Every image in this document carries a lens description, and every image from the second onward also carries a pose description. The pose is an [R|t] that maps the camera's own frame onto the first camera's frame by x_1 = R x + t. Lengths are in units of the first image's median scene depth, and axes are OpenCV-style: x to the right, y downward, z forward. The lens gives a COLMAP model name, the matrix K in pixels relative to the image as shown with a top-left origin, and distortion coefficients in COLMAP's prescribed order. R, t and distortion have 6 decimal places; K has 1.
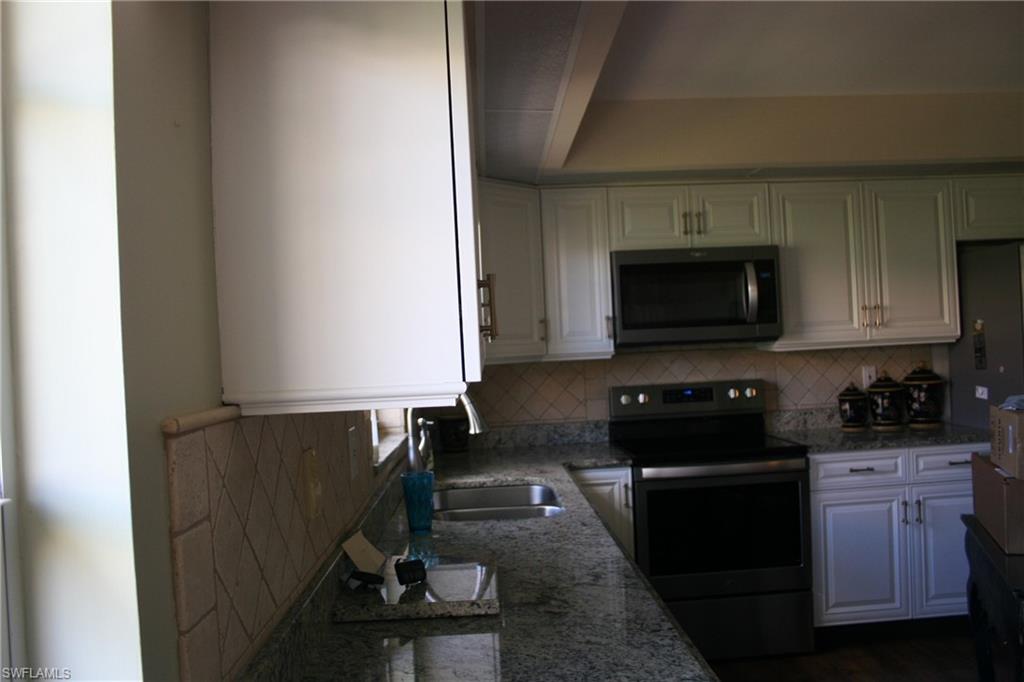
lens RADIAL K [[868.6, 0, 512.0], [0, 868.6, 341.0], [0, 0, 1]] dist [-0.155468, 0.136457]
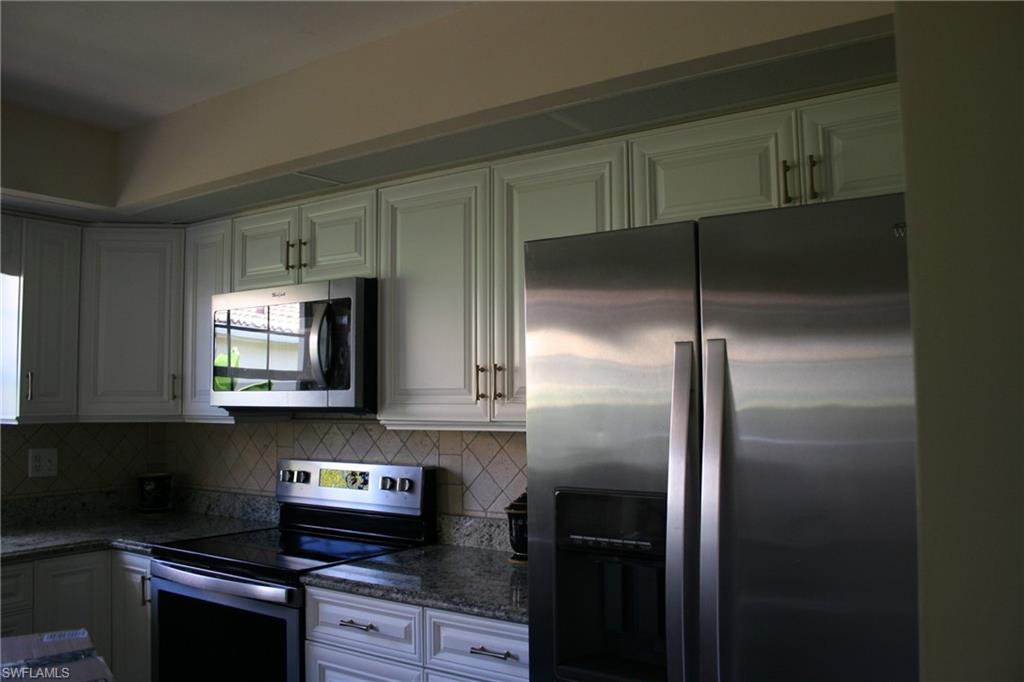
lens RADIAL K [[868.6, 0, 512.0], [0, 868.6, 341.0], [0, 0, 1]] dist [-0.155468, 0.136457]
pose [[0.796089, 0.002283, -0.605175, 0.773962], [-0.024989, 0.999264, -0.029102, -0.039696], [0.604663, 0.038291, 0.795560, 0.479356]]
